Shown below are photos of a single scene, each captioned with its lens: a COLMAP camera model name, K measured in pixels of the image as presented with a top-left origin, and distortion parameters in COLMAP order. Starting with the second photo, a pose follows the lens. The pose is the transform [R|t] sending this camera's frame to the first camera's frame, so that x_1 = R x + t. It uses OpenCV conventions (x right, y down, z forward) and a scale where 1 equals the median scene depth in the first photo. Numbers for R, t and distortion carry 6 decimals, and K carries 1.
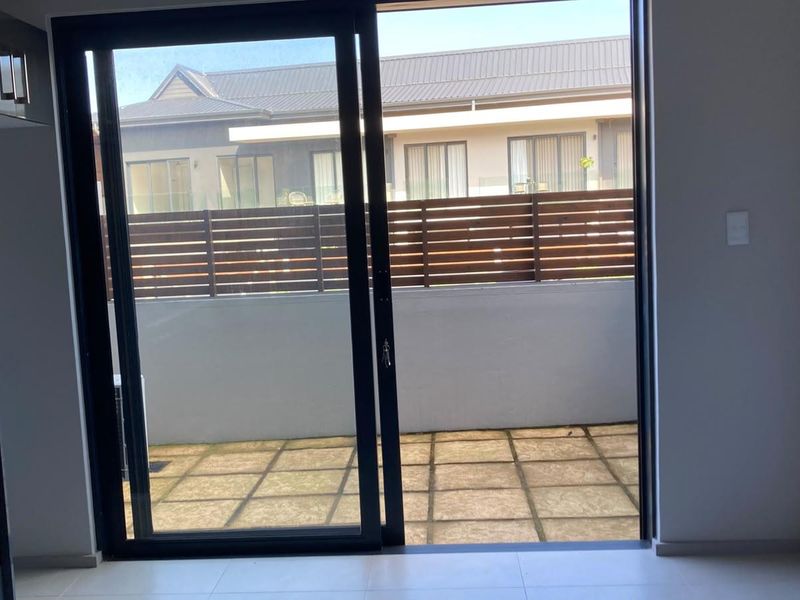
lens RADIAL K [[874.8, 0, 400.0], [0, 874.8, 300.0], [0, 0, 1]] dist [0.026349, -0.021348]
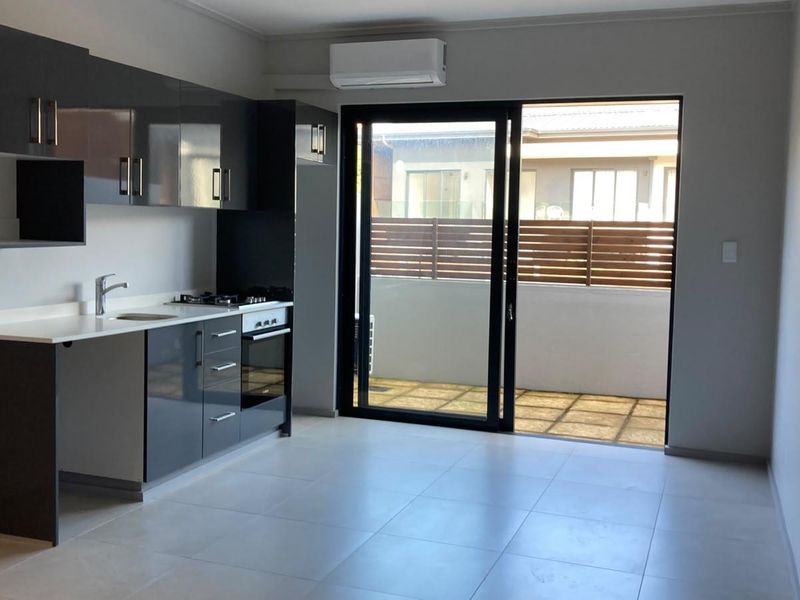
lens RADIAL K [[885.7, 0, 401.0], [0, 885.7, 288.0], [0, 0, 1]] dist [0.026751, -0.022464]
pose [[0.949683, 0.089148, -0.300257, 0.264970], [-0.097230, 0.995189, -0.012052, 0.052088], [0.297738, 0.040640, 0.953782, -0.604365]]
